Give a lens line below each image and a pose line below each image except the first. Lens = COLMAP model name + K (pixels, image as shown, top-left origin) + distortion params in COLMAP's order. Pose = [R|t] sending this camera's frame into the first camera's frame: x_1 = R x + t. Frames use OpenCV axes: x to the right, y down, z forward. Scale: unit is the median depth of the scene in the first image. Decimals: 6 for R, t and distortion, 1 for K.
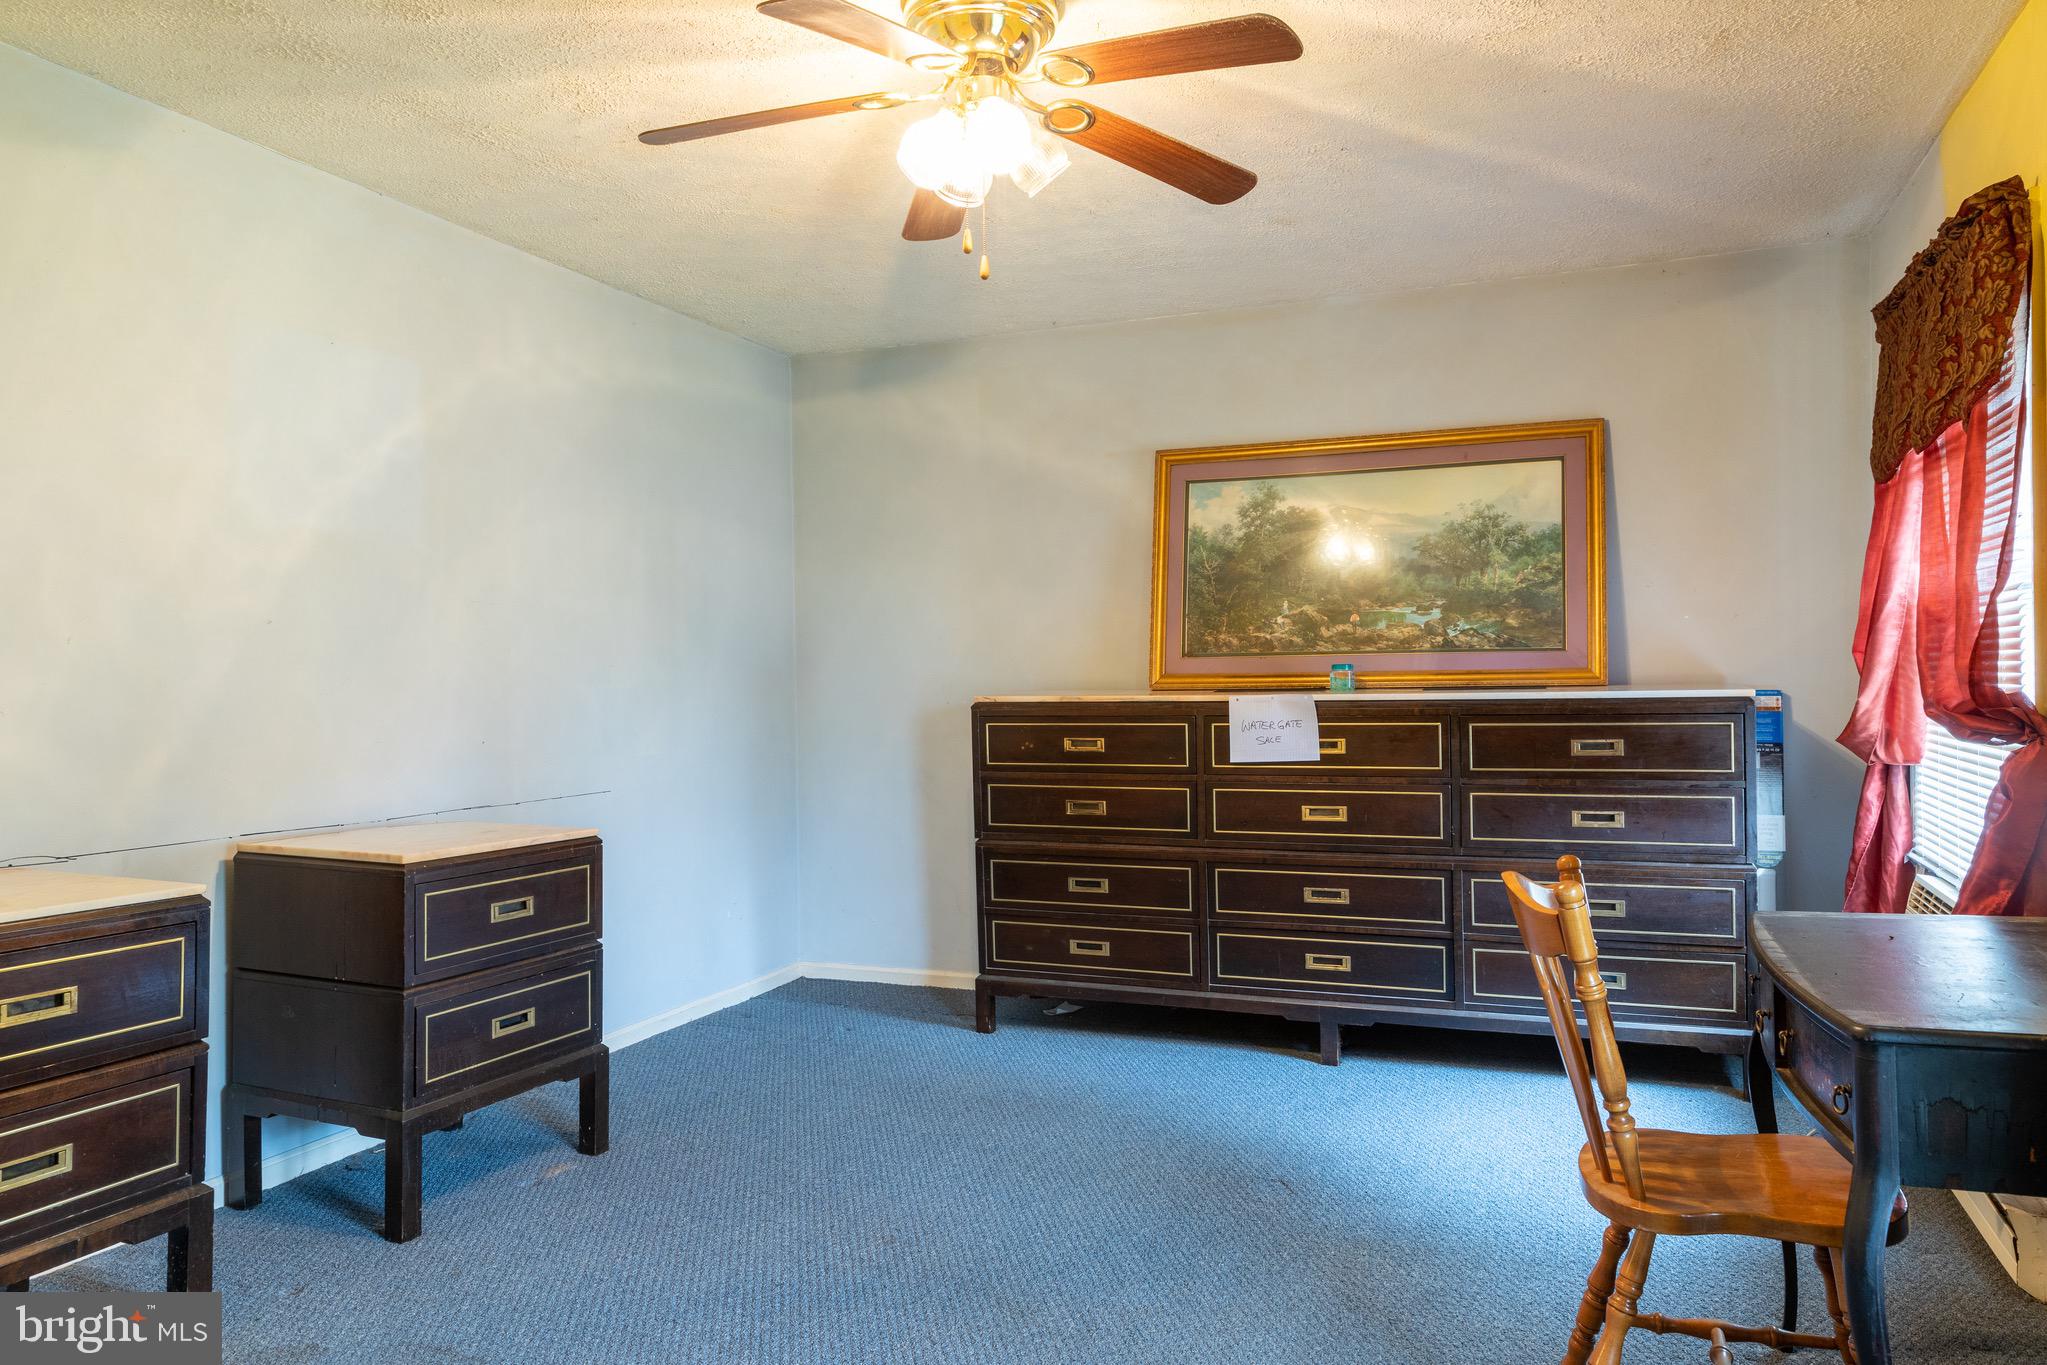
lens RADIAL K [[1359.0, 0, 1013.7], [0, 1359.0, 686.9], [0, 0, 1]] dist [0.012814, -0.004325]
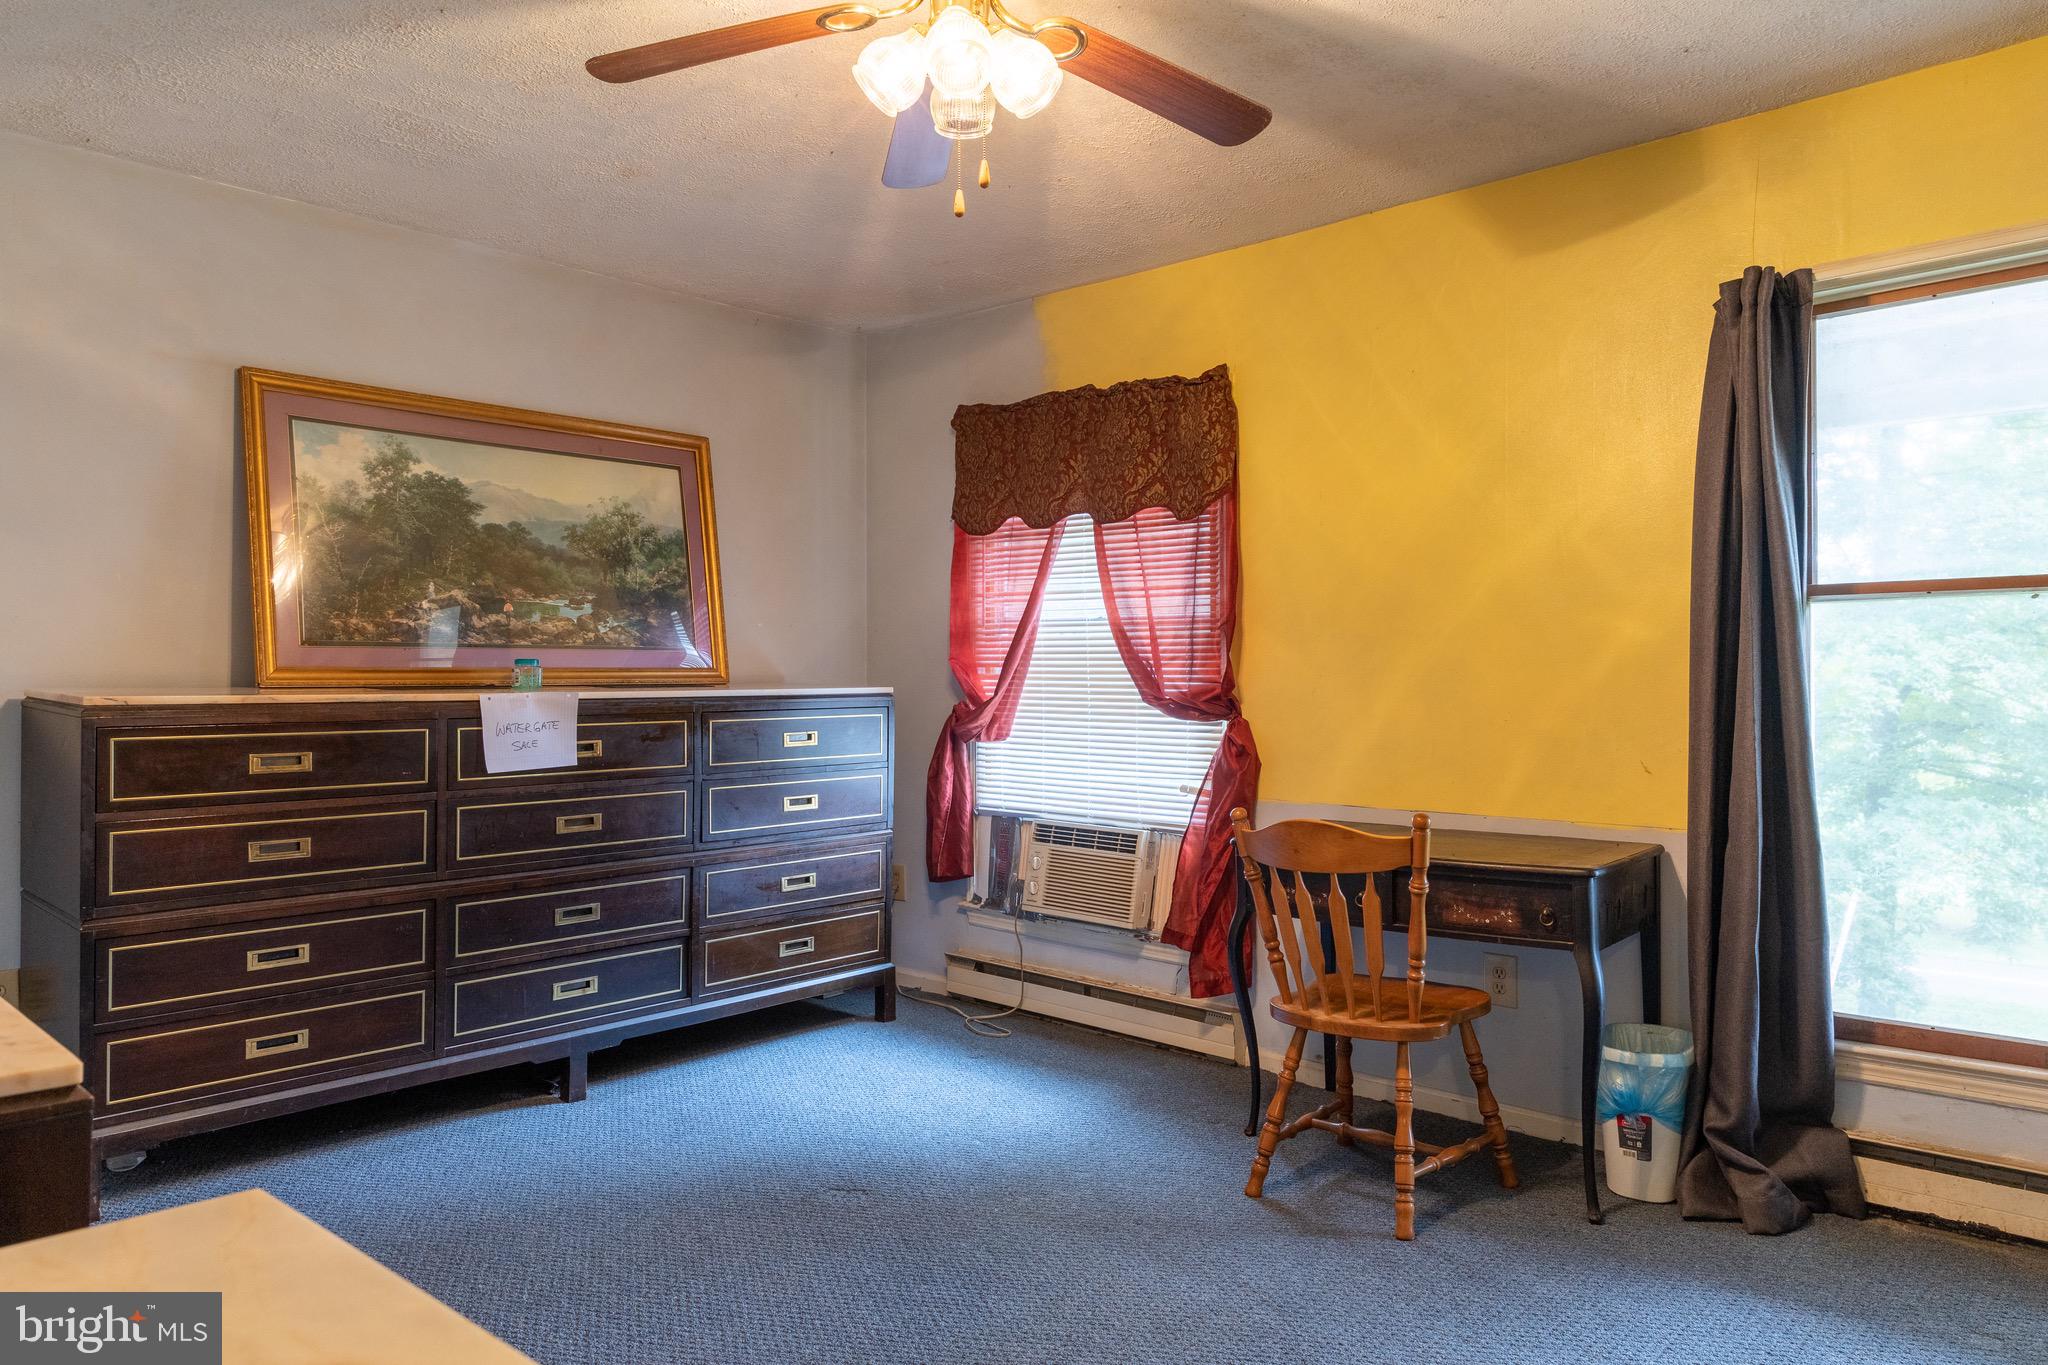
lens RADIAL K [[1359.6, 0, 1015.1], [0, 1359.6, 675.0], [0, 0, 1]] dist [0.012814, -0.004325]
pose [[0.375042, 0.011069, 0.926942, -0.473588], [0.000117, 0.999928, -0.011988, 0.004727], [-0.927008, 0.004605, 0.375014, 0.364715]]
